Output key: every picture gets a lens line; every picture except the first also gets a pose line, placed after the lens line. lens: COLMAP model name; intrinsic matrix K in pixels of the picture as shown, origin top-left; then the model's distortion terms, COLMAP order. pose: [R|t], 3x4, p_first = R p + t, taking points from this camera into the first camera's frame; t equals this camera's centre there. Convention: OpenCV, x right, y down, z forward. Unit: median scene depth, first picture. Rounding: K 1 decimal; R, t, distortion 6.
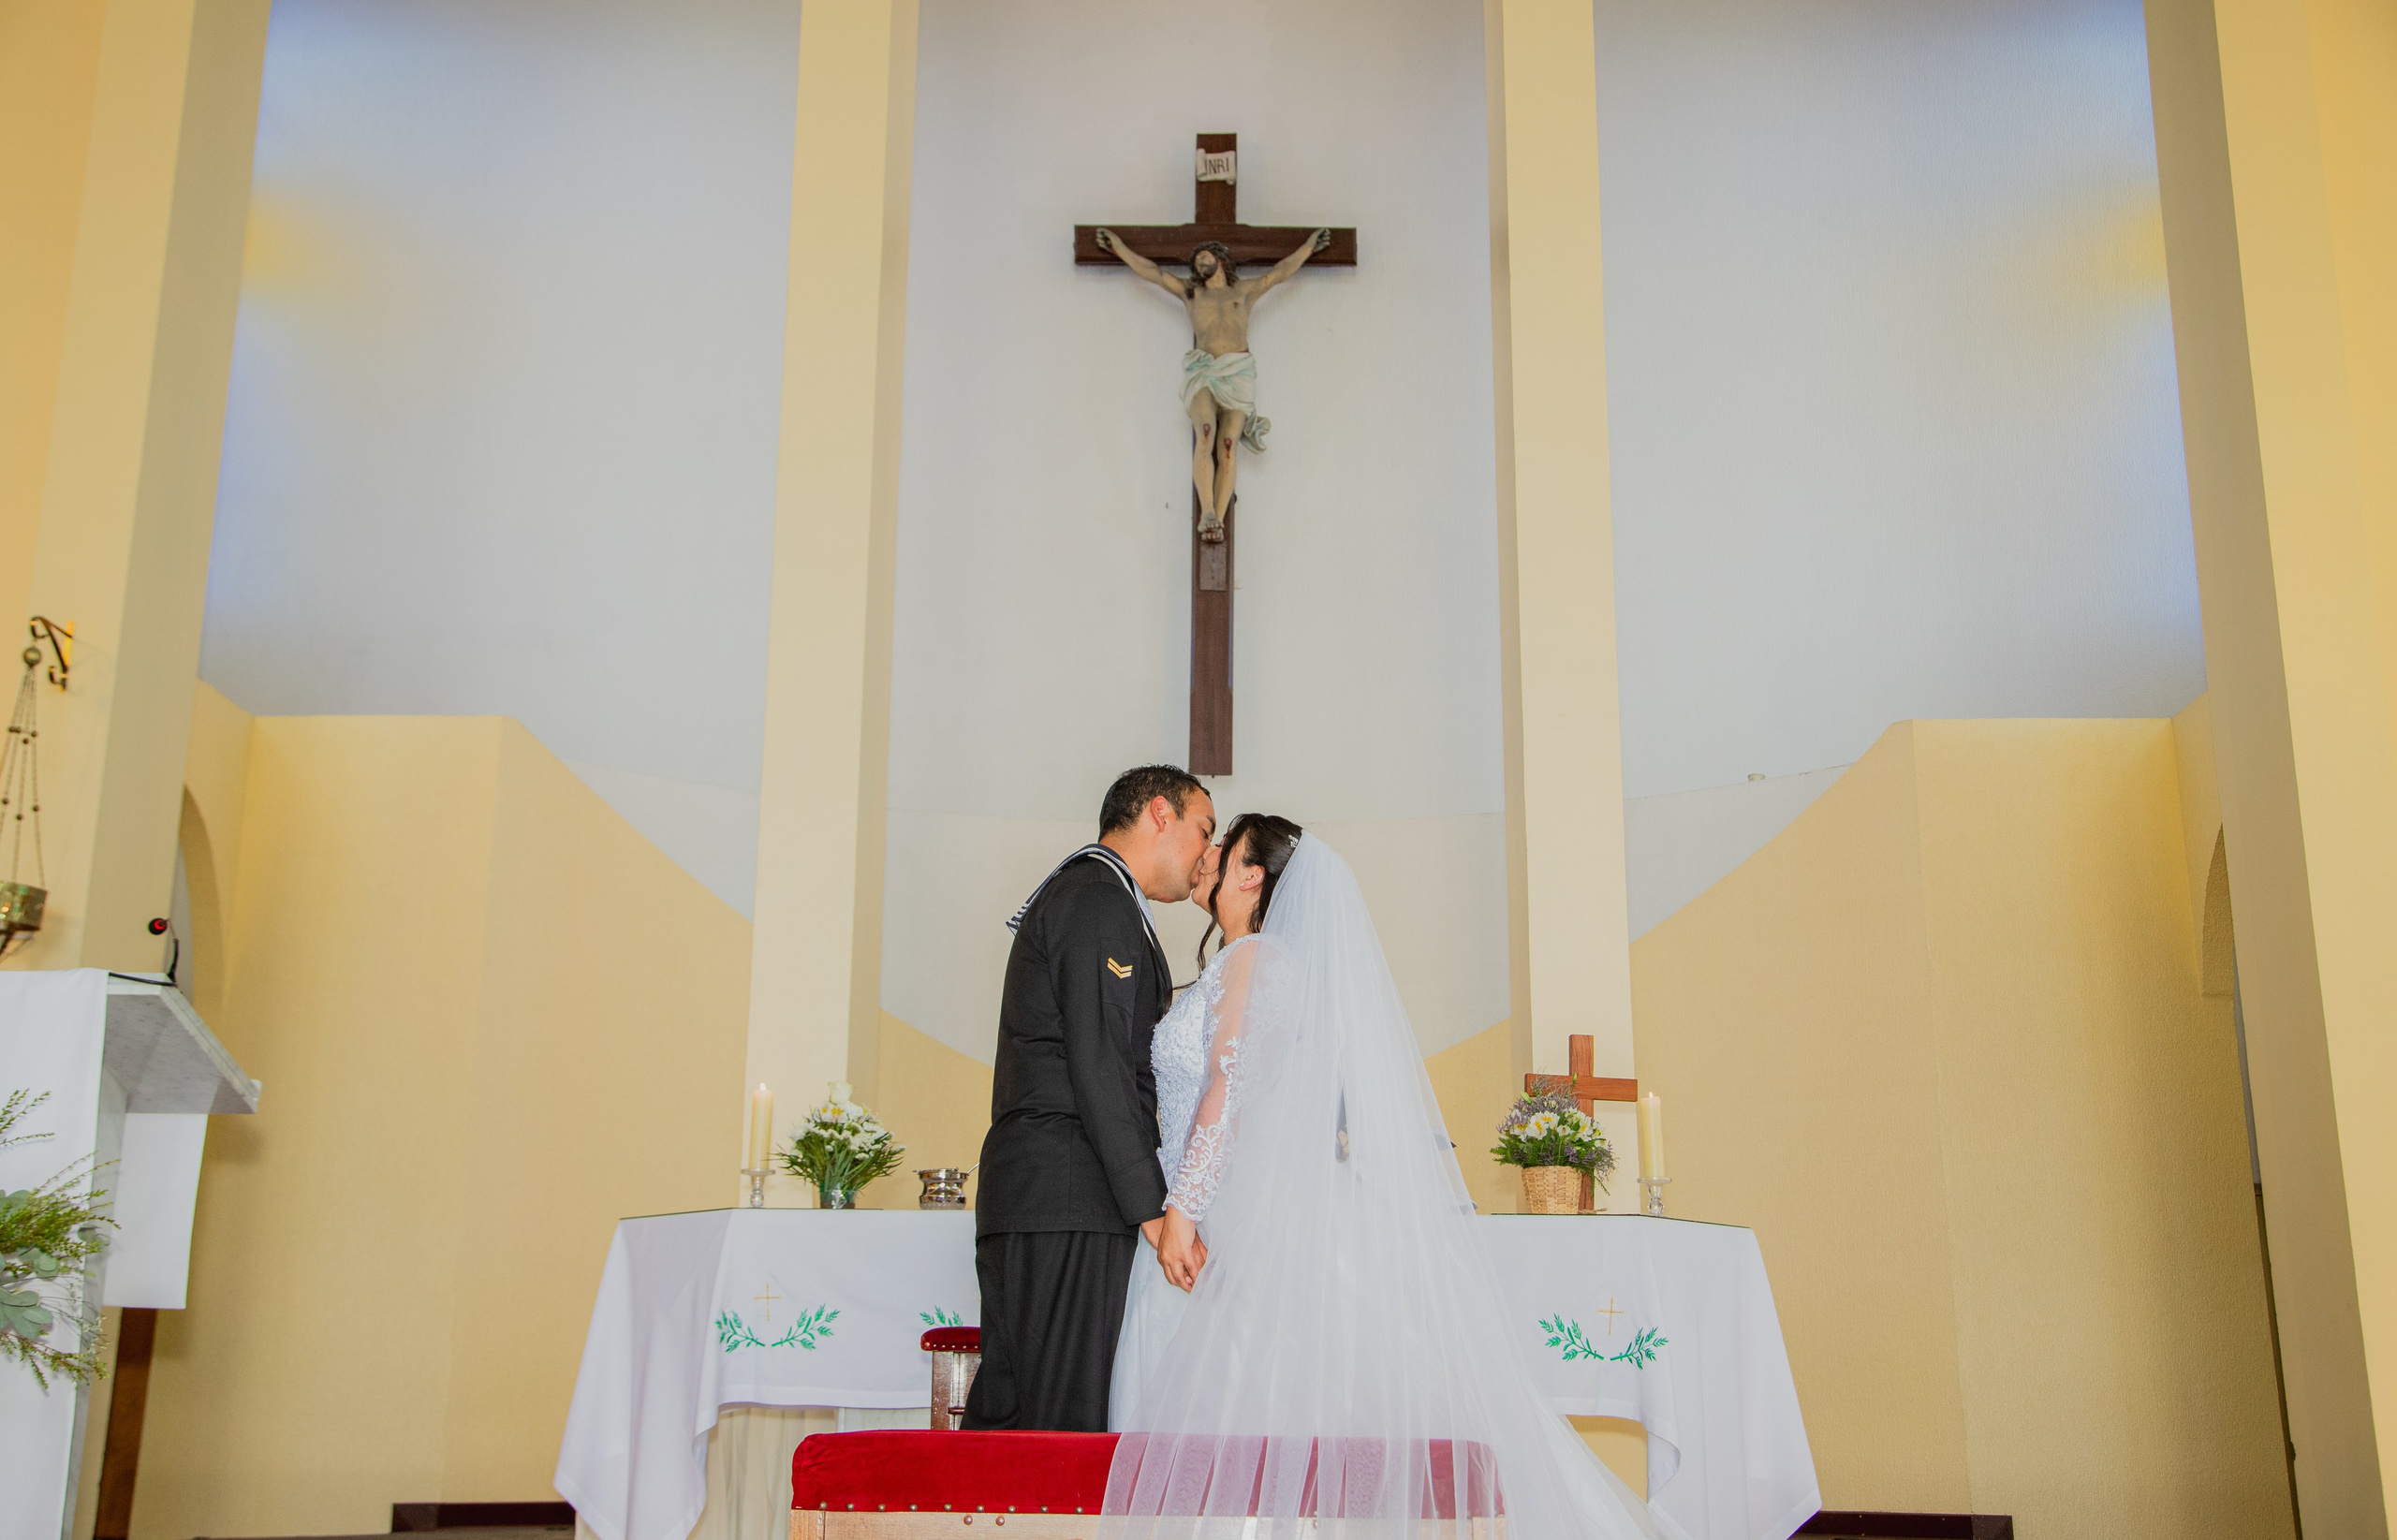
lens RADIAL K [[2548.7, 0, 1199.2], [0, 2548.7, 847.0], [0, 0, 1]] dist [0.056862, 0.000000]
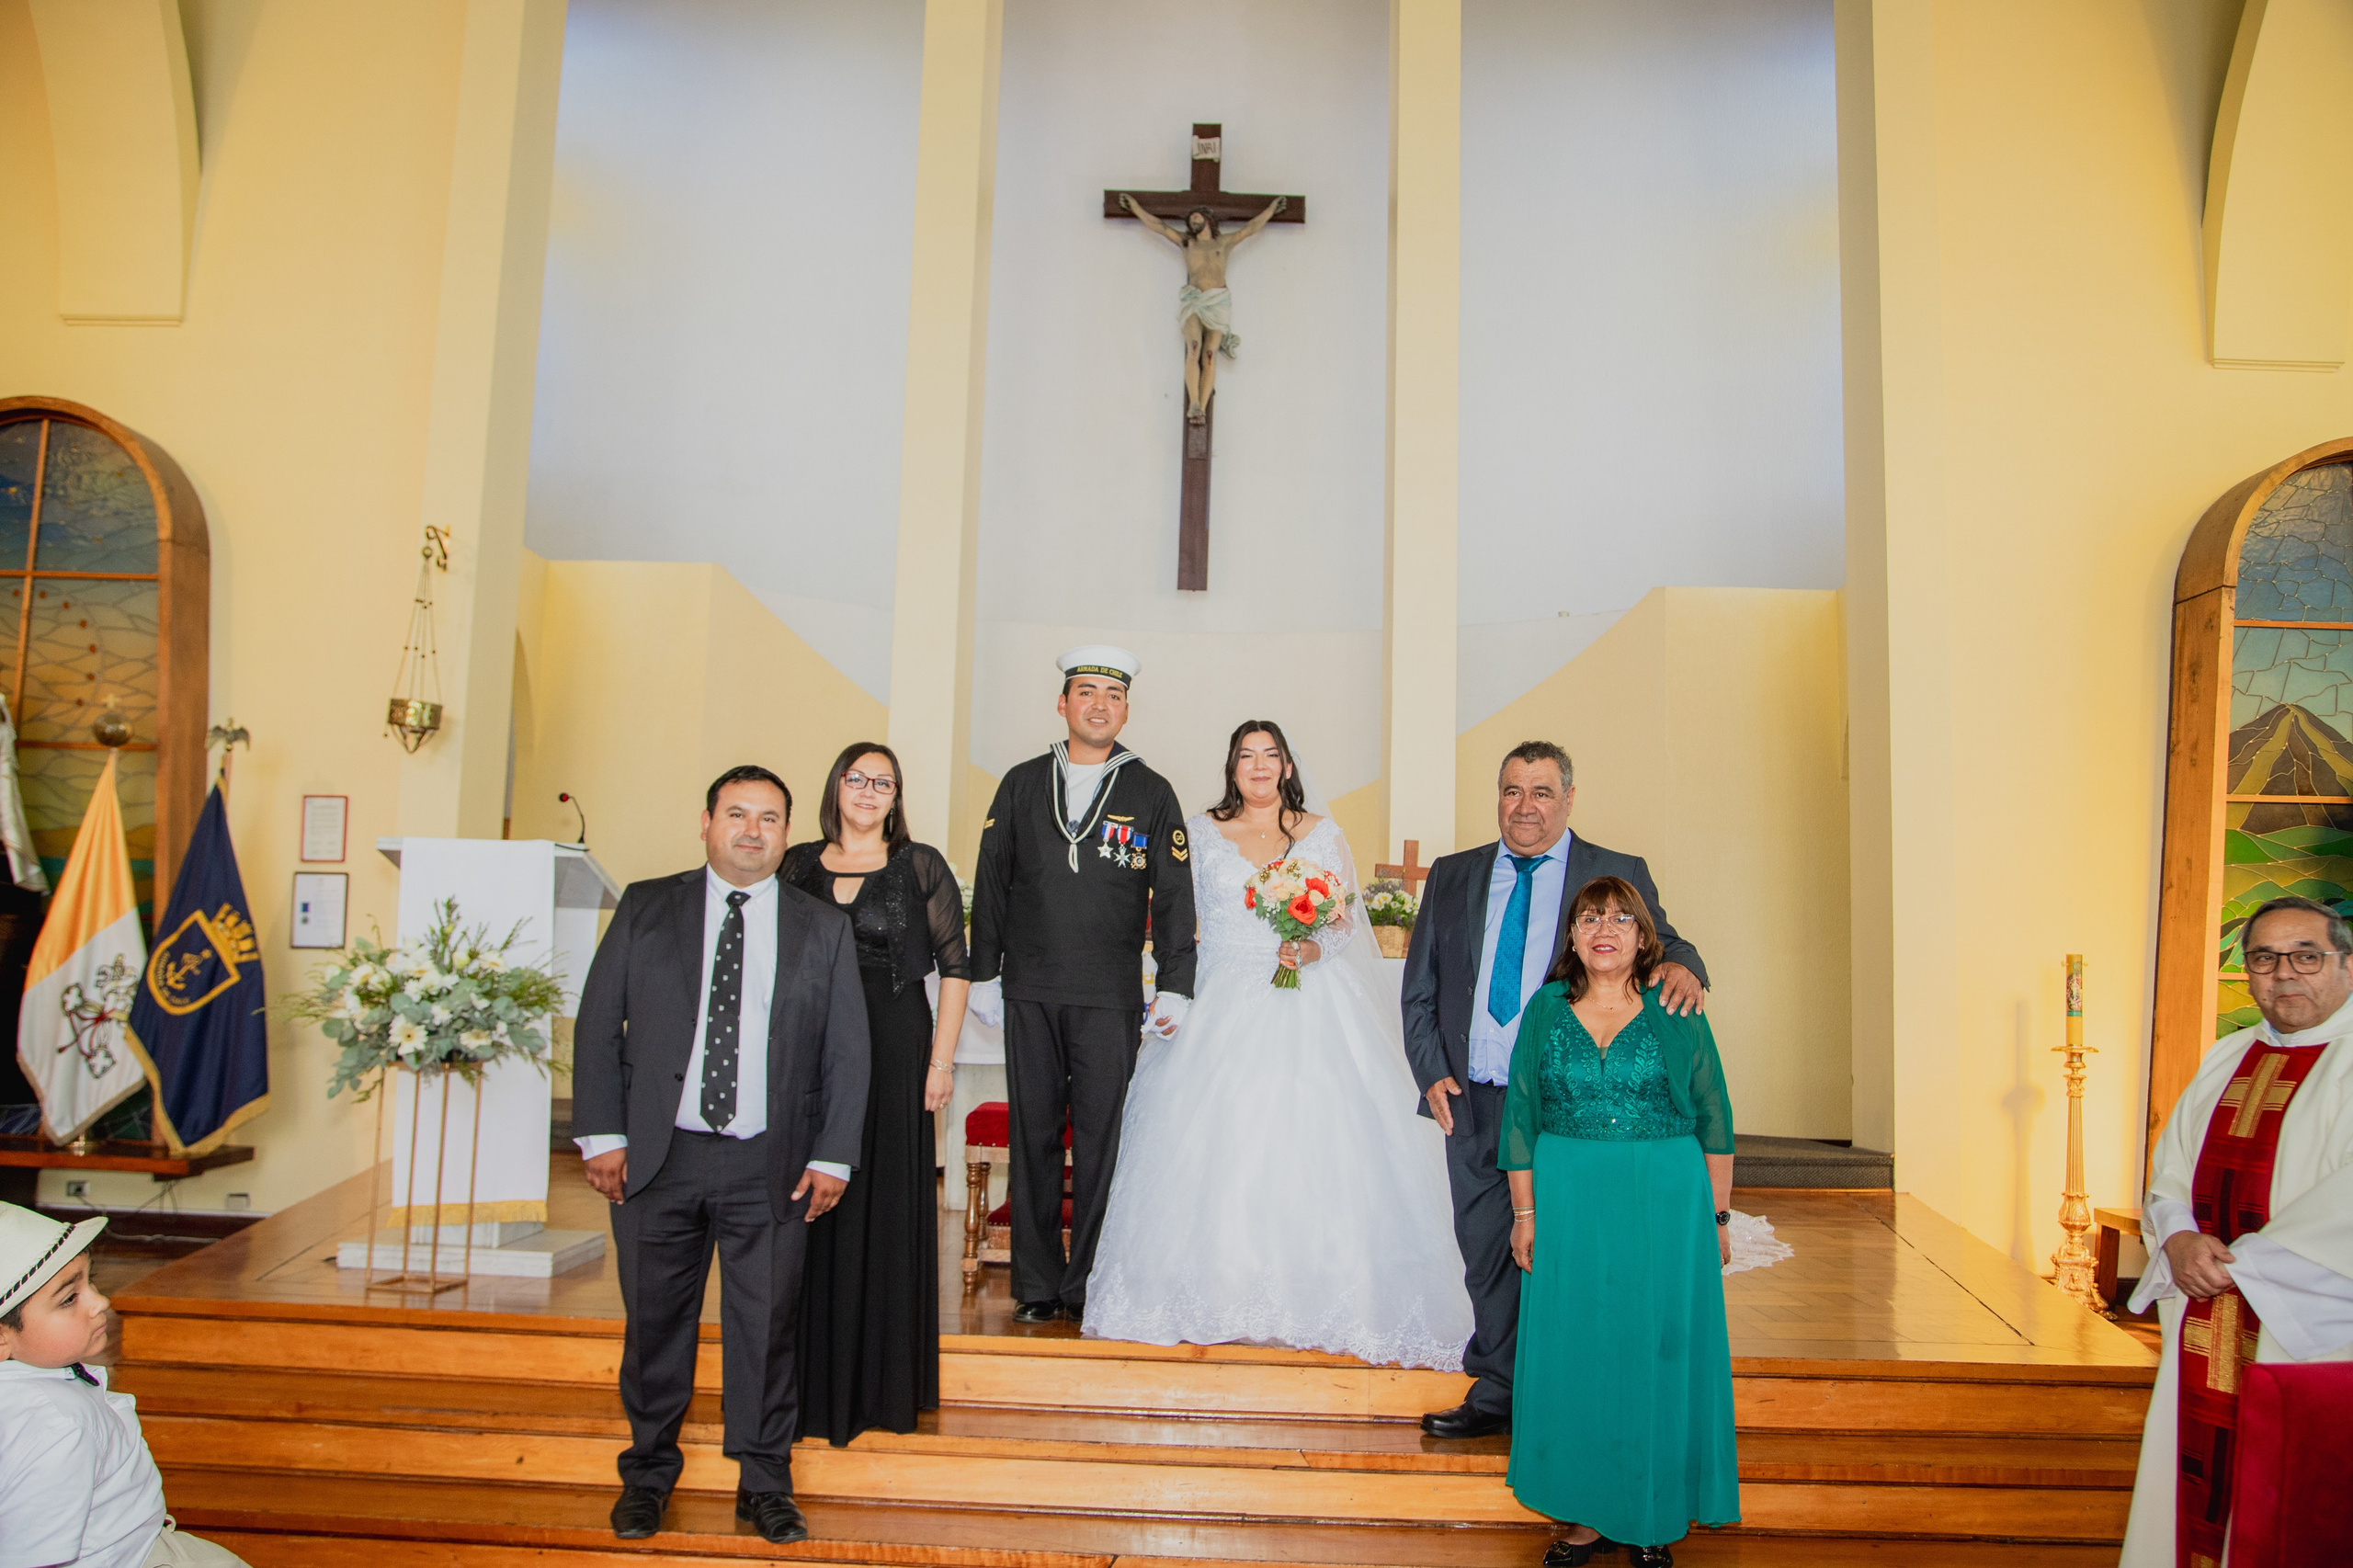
lens RADIAL K [[2127.0, 0, 1184.0], [0, 2127.0, 767.2], [0, 0, 1]] dist [-0.050767, 0.000000]
pose [[0.999758, 0.021464, -0.004830, 0.007598], [-0.020572, 0.989853, 0.140599, -0.096424], [0.007799, -0.140466, 0.990055, -0.195239]]
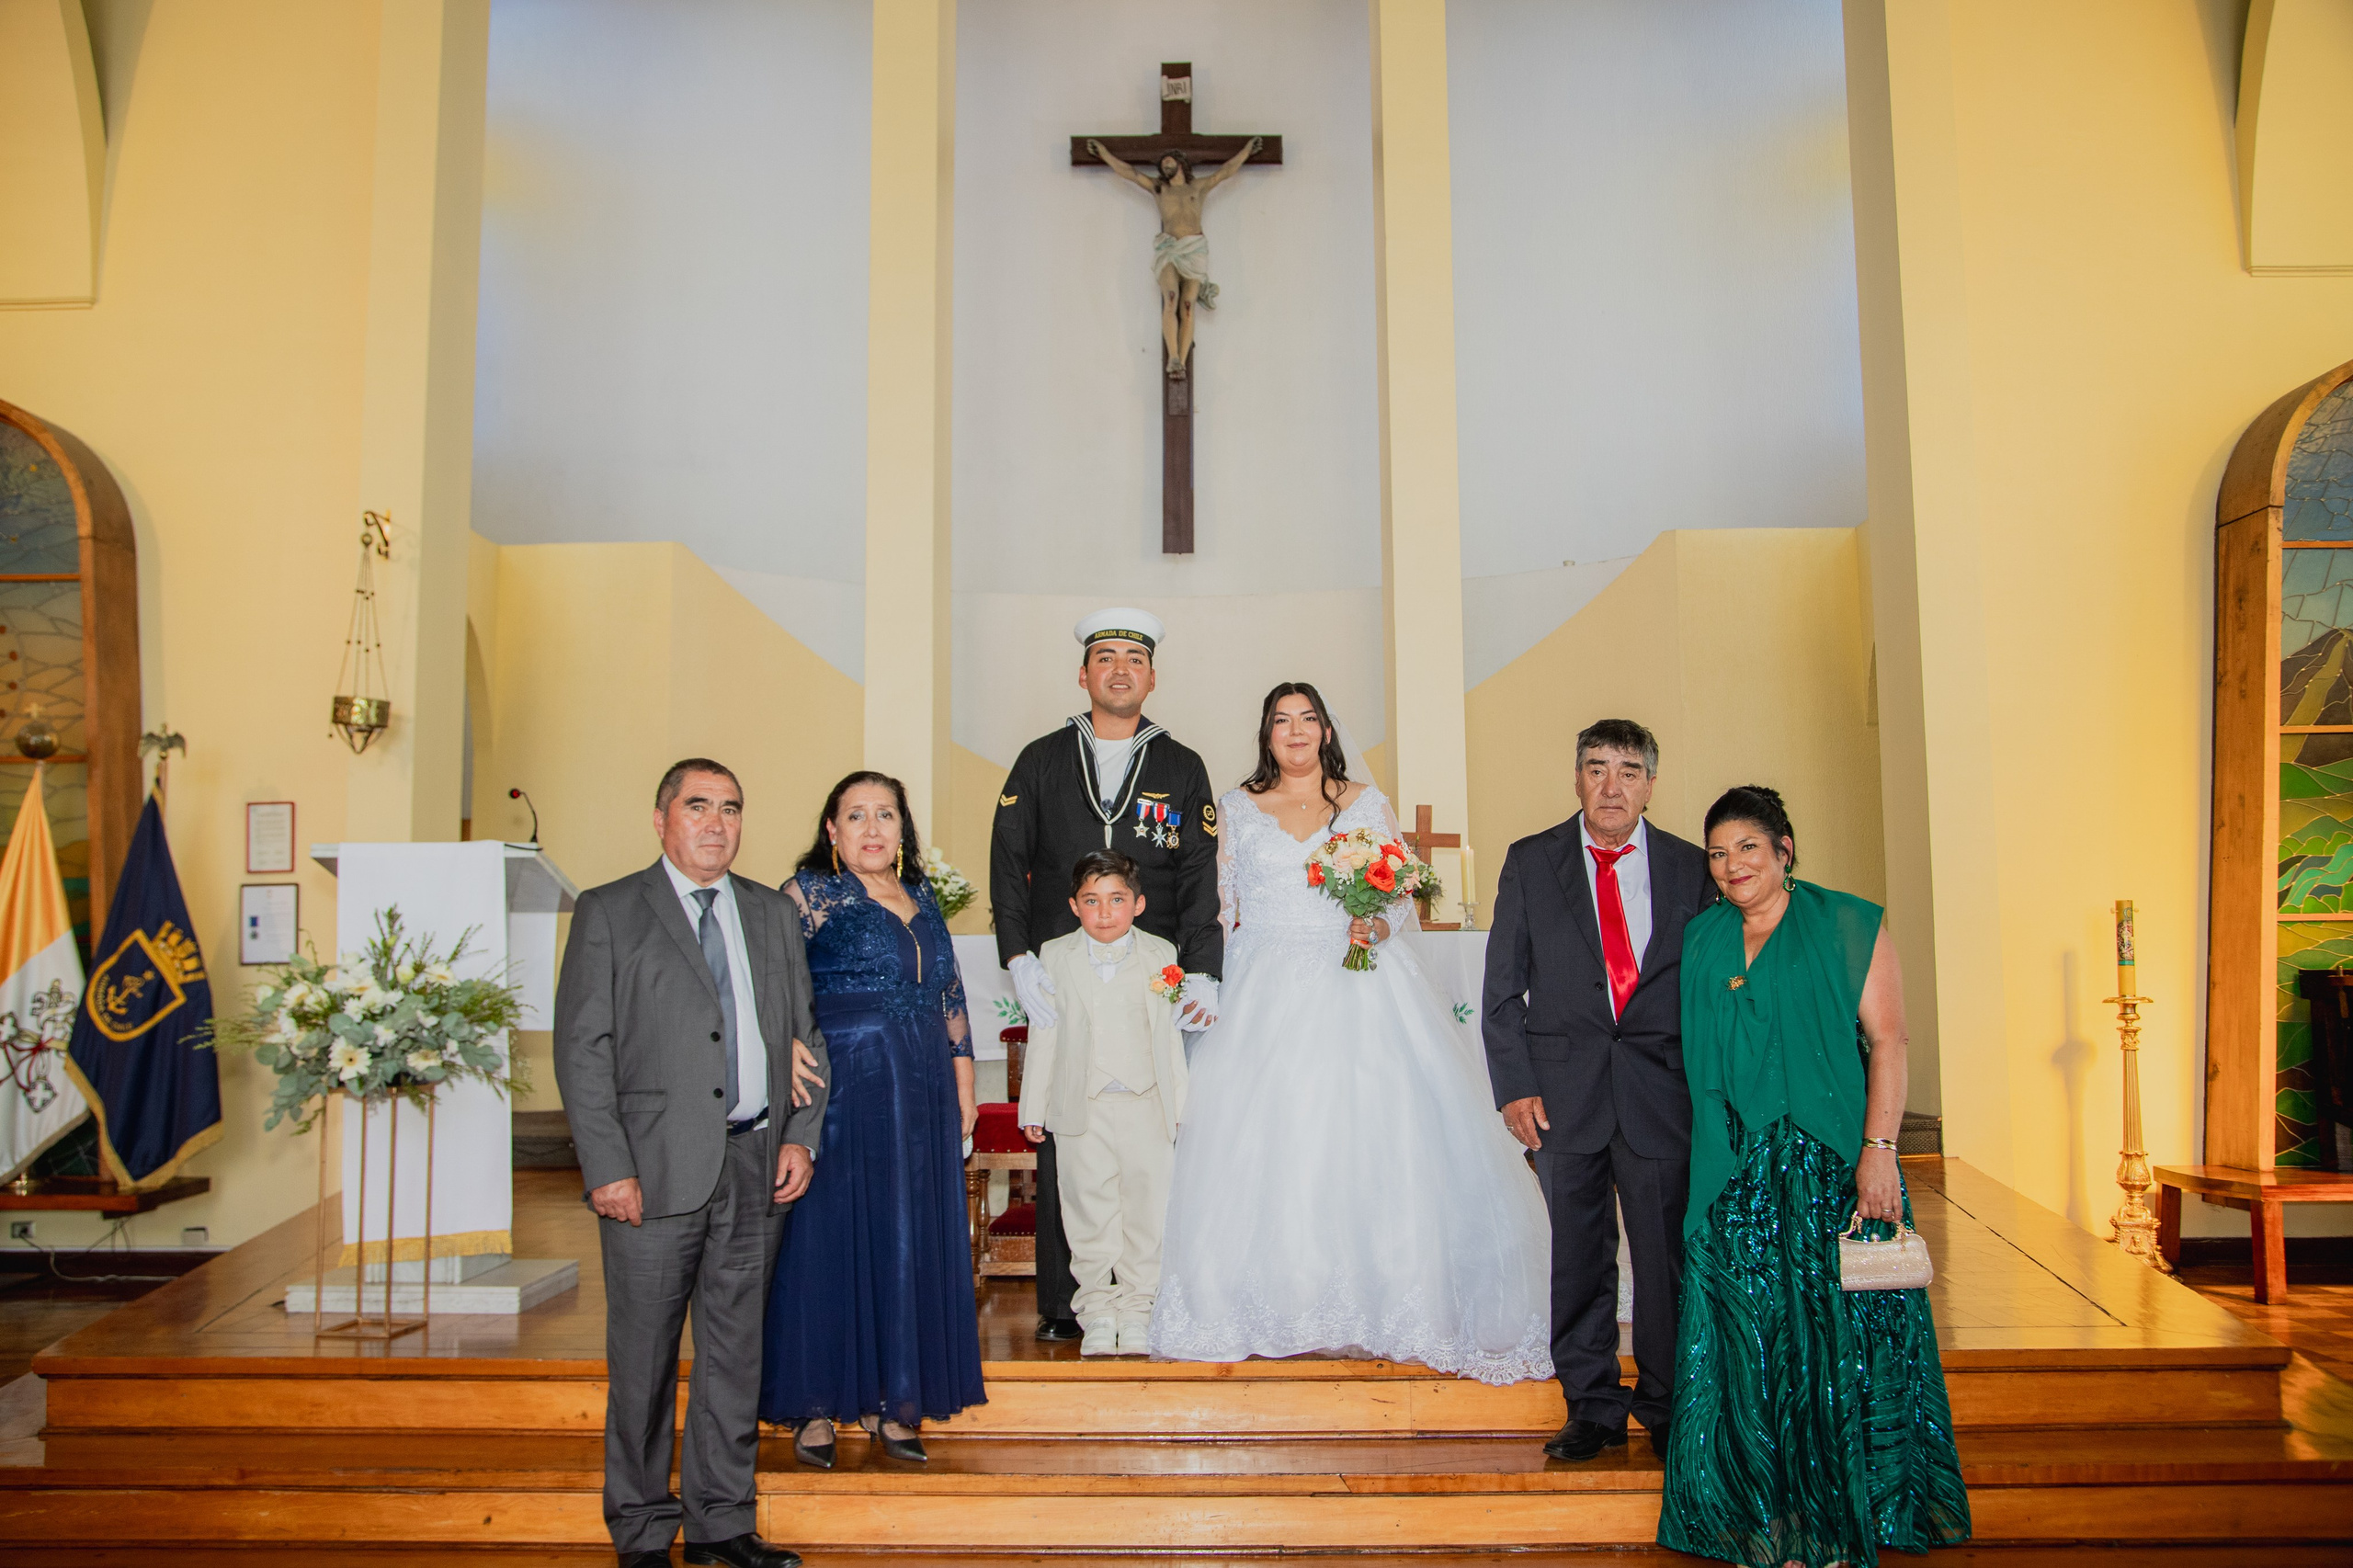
lens RADIAL K [[2127.0, 0, 1200.1], [0, 2127.0, 778.2], [0, 0, 1]] dist [-0.050767, 0.000000]
pose [[0.999835, -0.015937, 0.008666, 0.003990], [0.014370, 0.987362, 0.157830, -0.087825], [-0.011072, -0.157680, 0.987428, -0.145693]]
